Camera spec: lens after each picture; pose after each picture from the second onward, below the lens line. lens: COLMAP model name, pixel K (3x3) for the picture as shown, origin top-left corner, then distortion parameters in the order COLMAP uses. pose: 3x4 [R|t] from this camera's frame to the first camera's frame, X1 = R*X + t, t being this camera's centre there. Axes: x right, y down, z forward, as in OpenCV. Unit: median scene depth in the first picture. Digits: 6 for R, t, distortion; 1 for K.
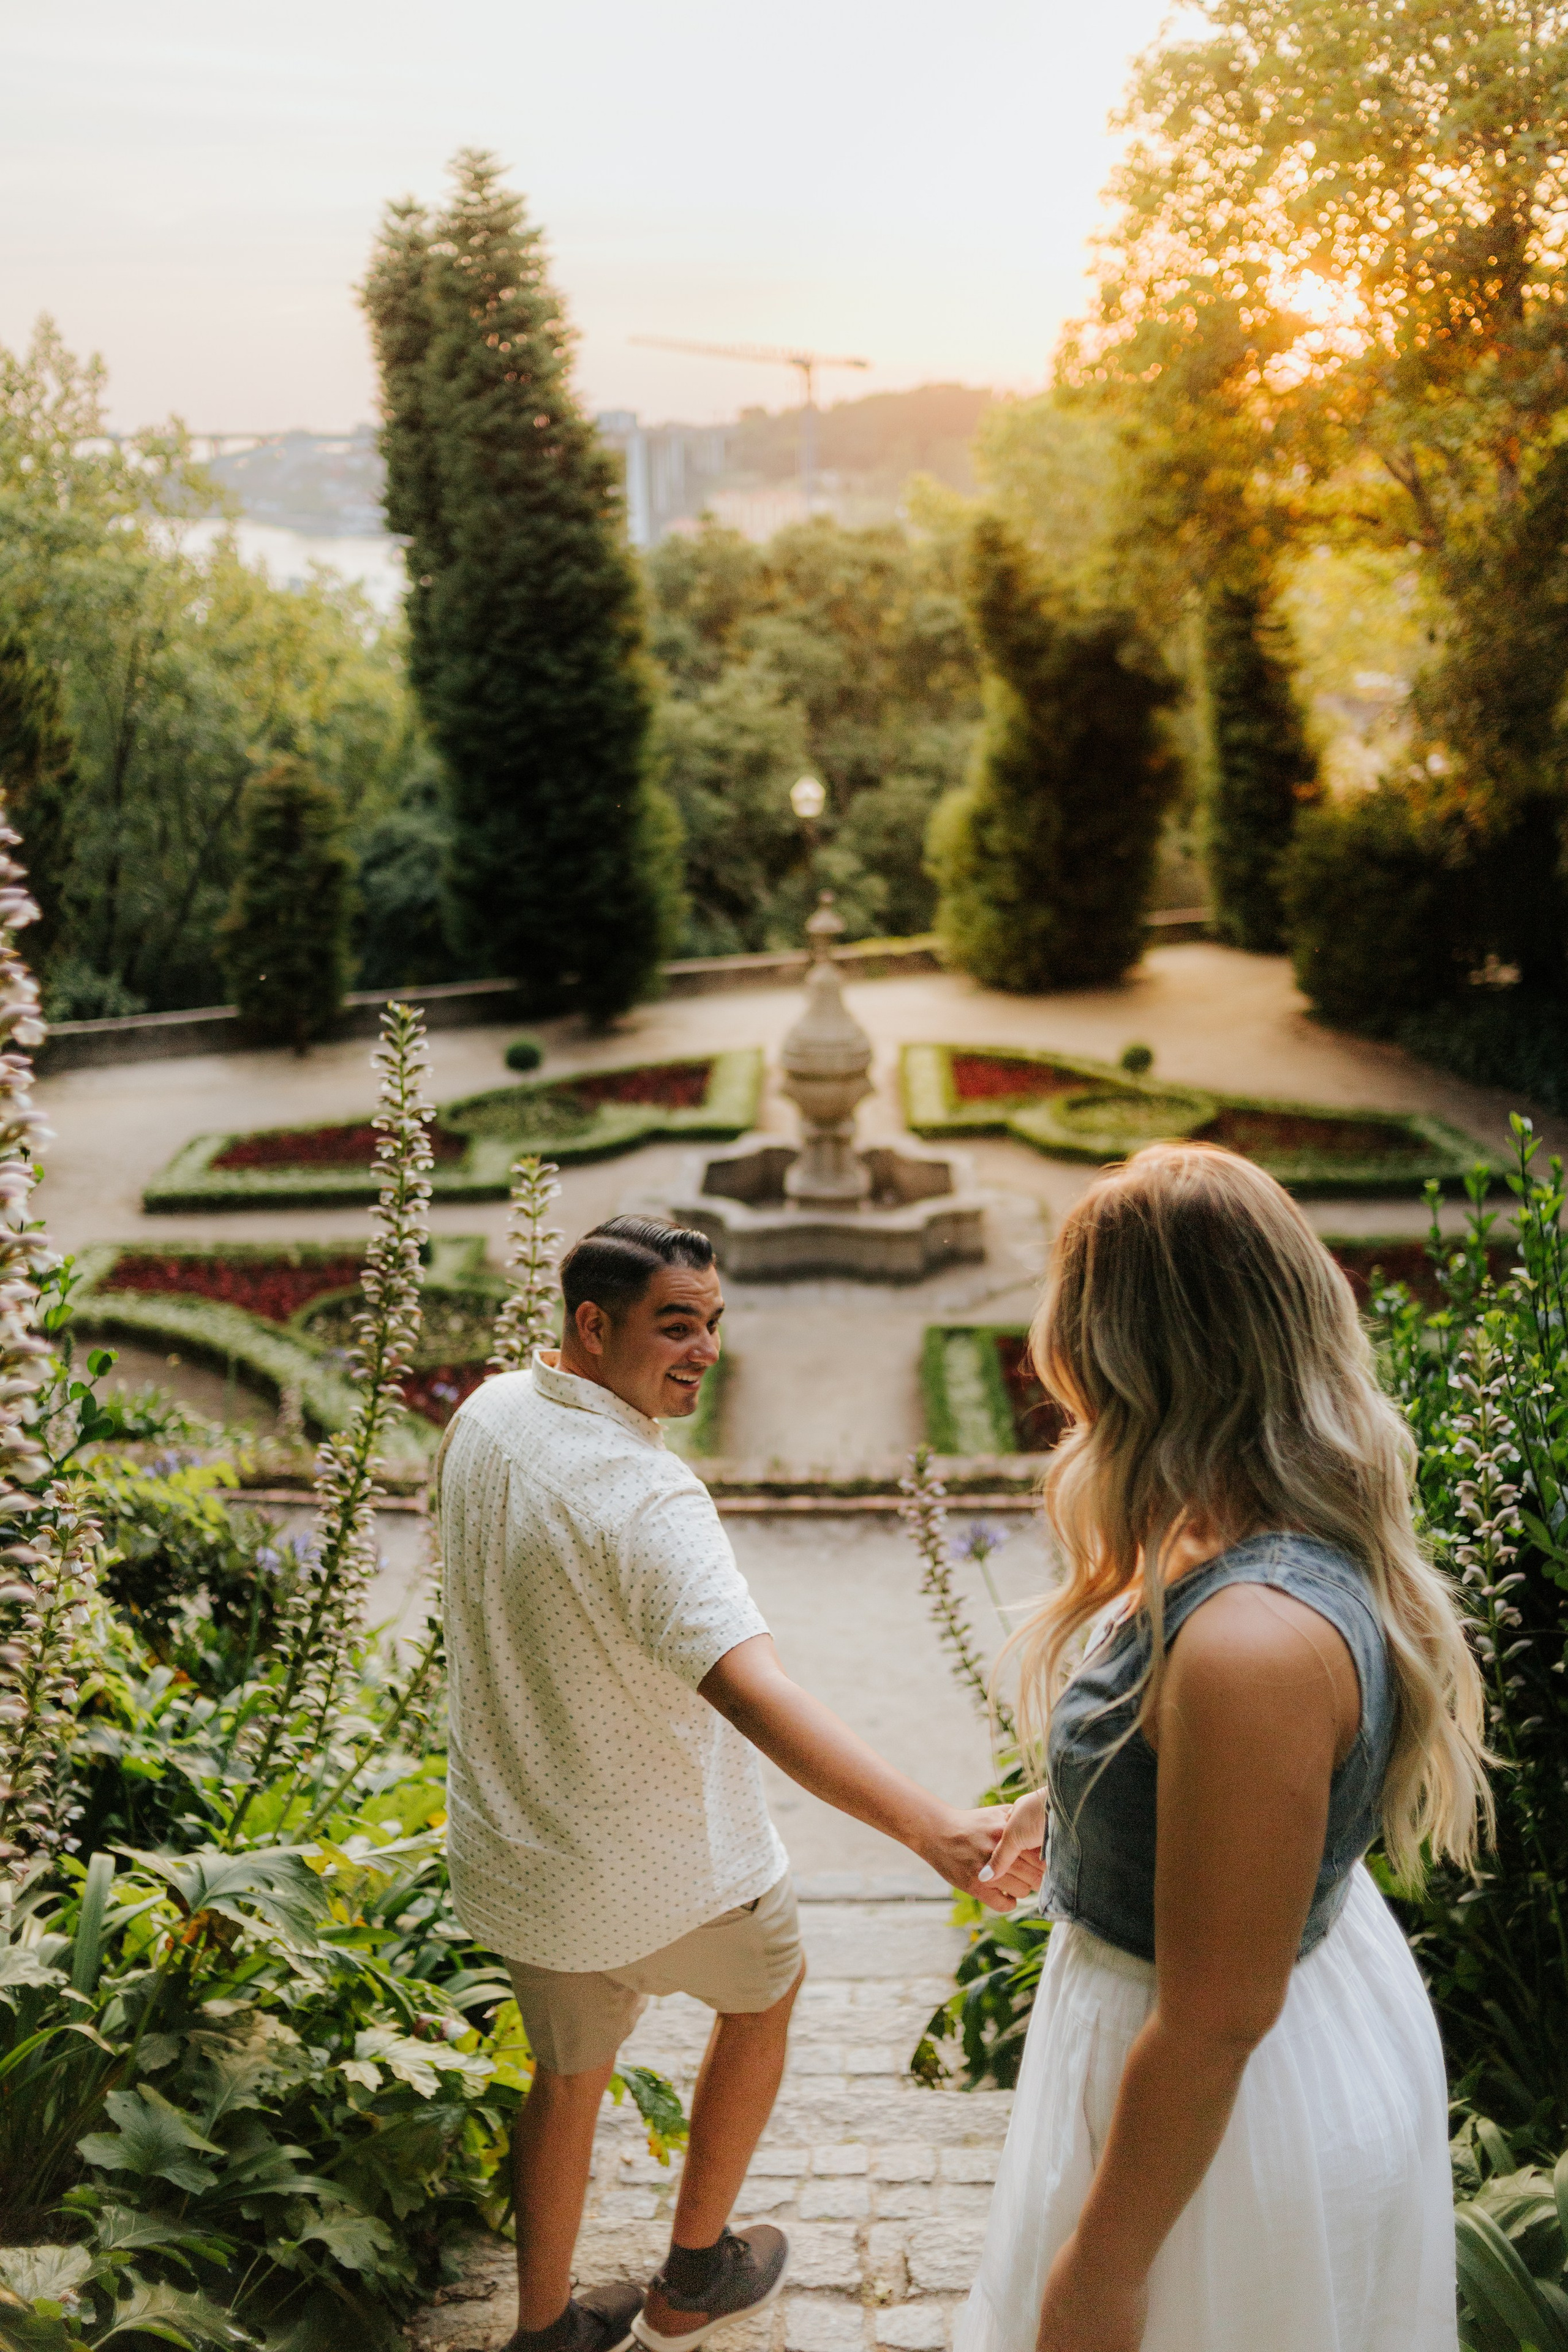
lens RADIAL K [[2276.7, 0, 850.8], [0, 2276.7, 1154.2], [0, 0, 1]] dist [-0.002902, 0.007021]
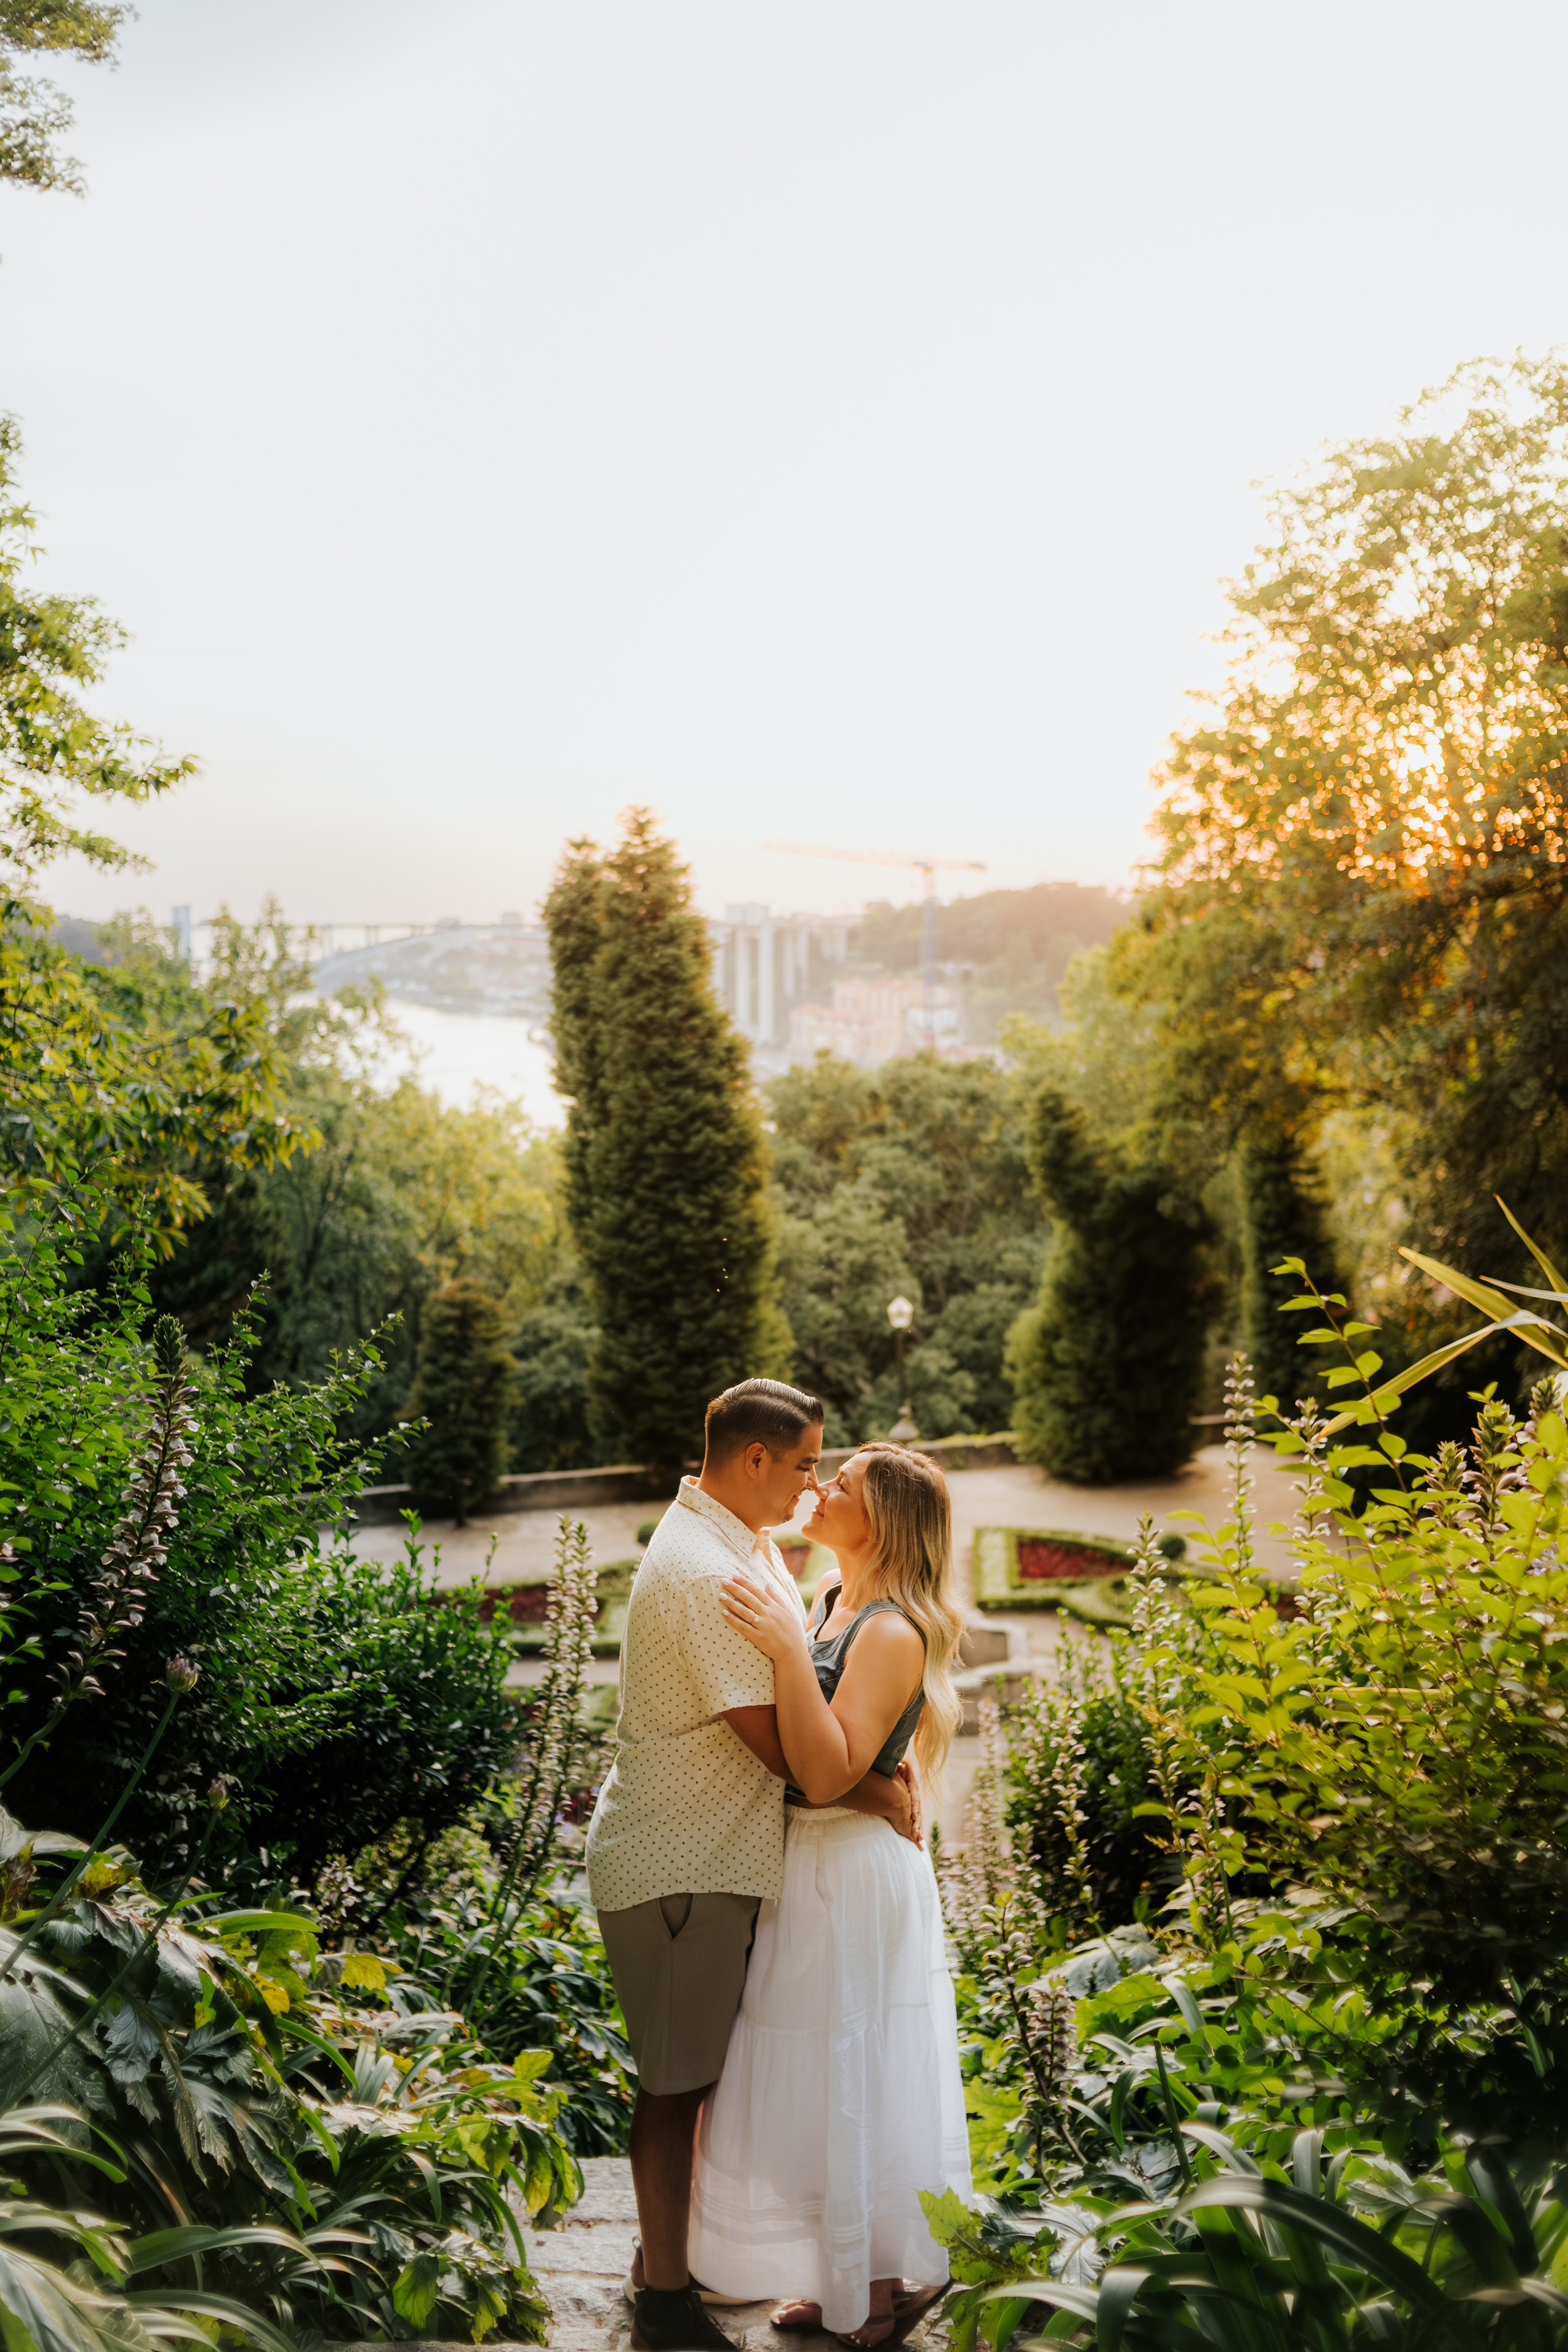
lens RADIAL K [[2303.1, 0, 791.4], [0, 2303.1, 1213.3], [0, 0, 1]] dist [0.001587, 0.001843]
pose [[0.996868, 0.010470, -0.078393, 0.017784], [-0.024121, 0.984225, -0.175270, 0.001353], [0.075322, 0.176612, 0.981394, -0.171325]]
